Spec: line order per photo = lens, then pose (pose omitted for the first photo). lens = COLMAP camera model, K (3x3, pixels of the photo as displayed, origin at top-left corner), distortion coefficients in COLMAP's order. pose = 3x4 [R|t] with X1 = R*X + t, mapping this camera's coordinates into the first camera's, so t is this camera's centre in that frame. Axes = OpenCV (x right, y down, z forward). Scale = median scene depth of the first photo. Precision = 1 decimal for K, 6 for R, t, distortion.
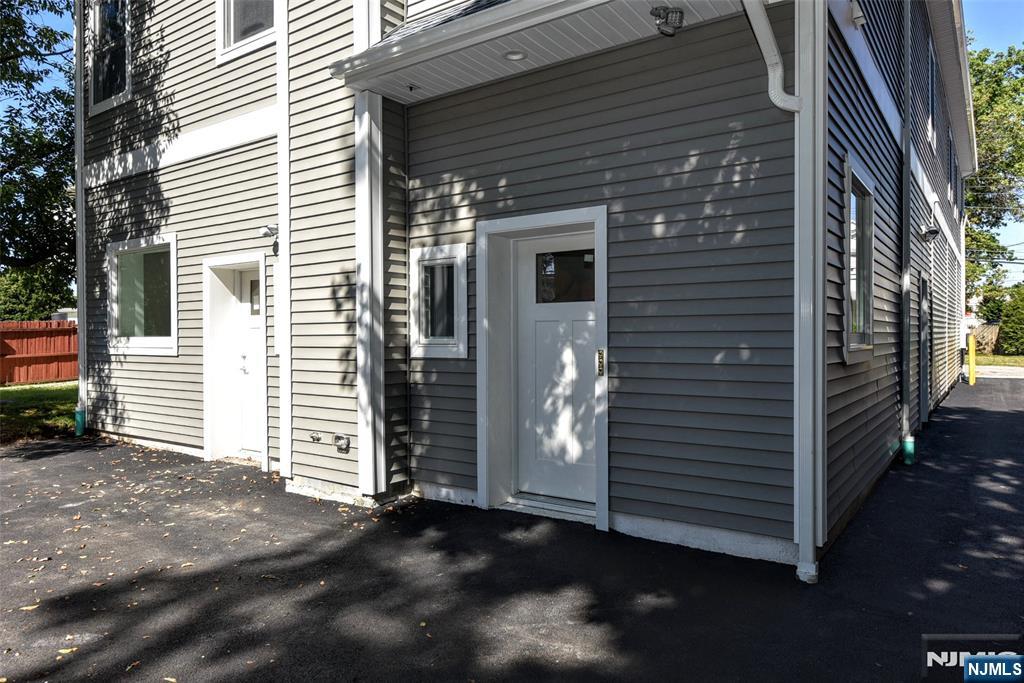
lens RADIAL K [[690.5, 0, 508.9], [0, 690.5, 341.7], [0, 0, 1]] dist [-0.003209, -0.001668]
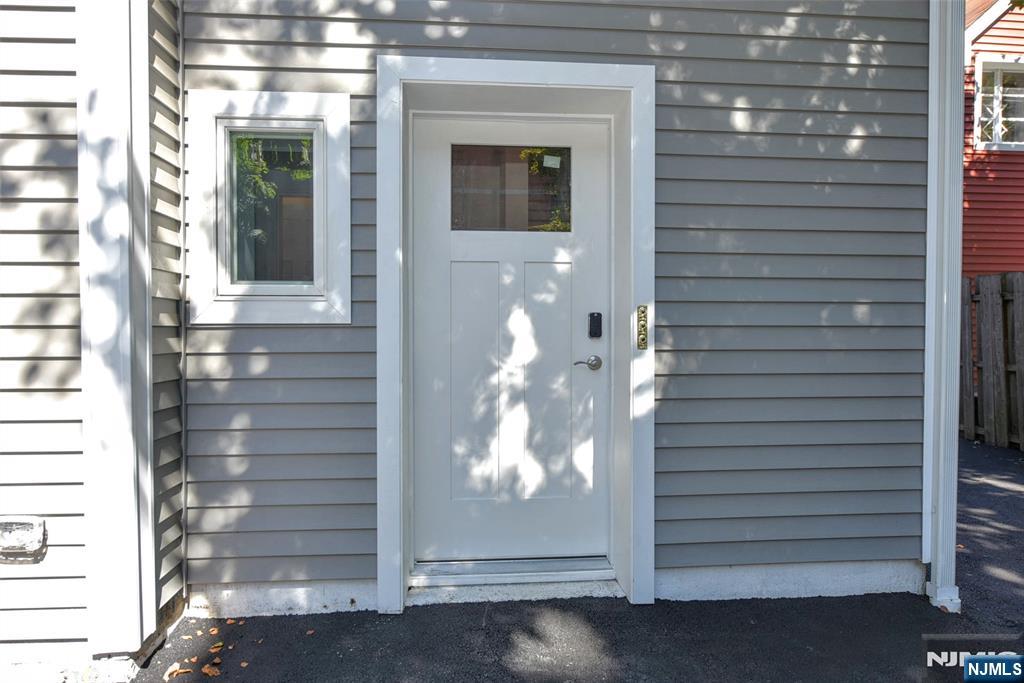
lens RADIAL K [[669.6, 0, 512.0], [0, 669.6, 341.5], [0, 0, 1]] dist [0.001467, 0.001112]
pose [[0.752930, -0.005817, 0.658075, -0.297028], [0.001048, 0.999970, 0.007641, 0.033577], [-0.658100, -0.005063, 0.752913, 0.556267]]
